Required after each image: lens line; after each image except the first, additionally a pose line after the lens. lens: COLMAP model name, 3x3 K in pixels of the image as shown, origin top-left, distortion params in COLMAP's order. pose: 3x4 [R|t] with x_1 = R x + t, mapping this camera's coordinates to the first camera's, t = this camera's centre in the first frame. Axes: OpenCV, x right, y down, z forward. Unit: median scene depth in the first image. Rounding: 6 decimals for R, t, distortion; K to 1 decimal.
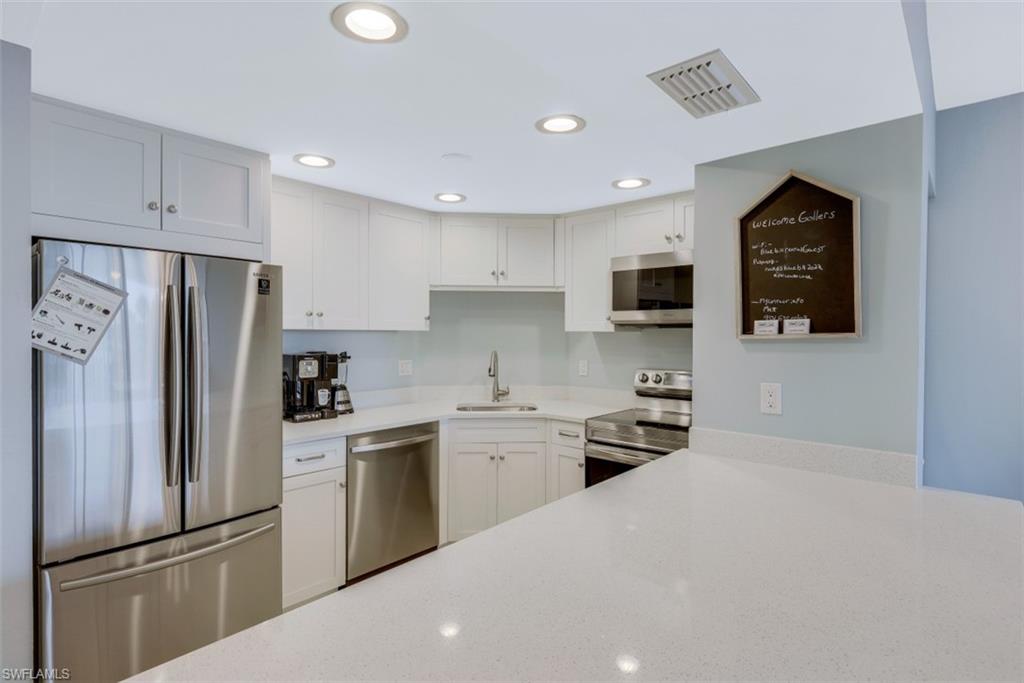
lens RADIAL K [[505.7, 0, 511.8], [0, 505.7, 338.1], [0, 0, 1]] dist [0.001091, 0.000006]
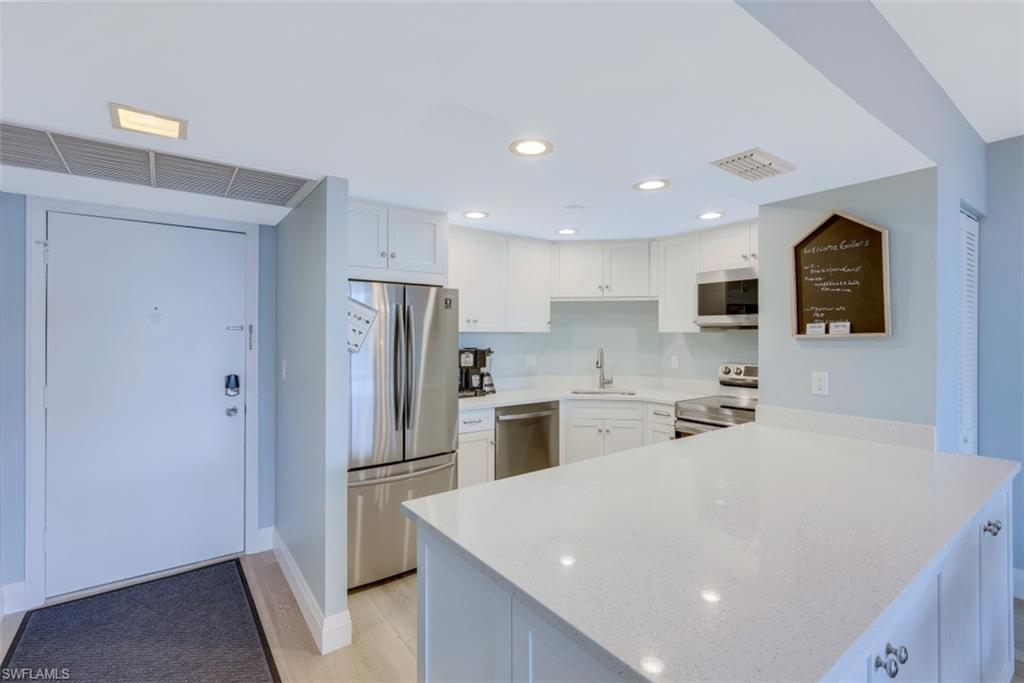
lens RADIAL K [[470.0, 0, 510.3], [0, 470.0, 335.0], [0, 0, 1]] dist [-0.004669, 0.002407]
pose [[0.977700, -0.003158, -0.209981, -0.012826], [0.001394, 0.999963, -0.008547, 0.003342], [0.210001, 0.008064, 0.977668, -0.283344]]
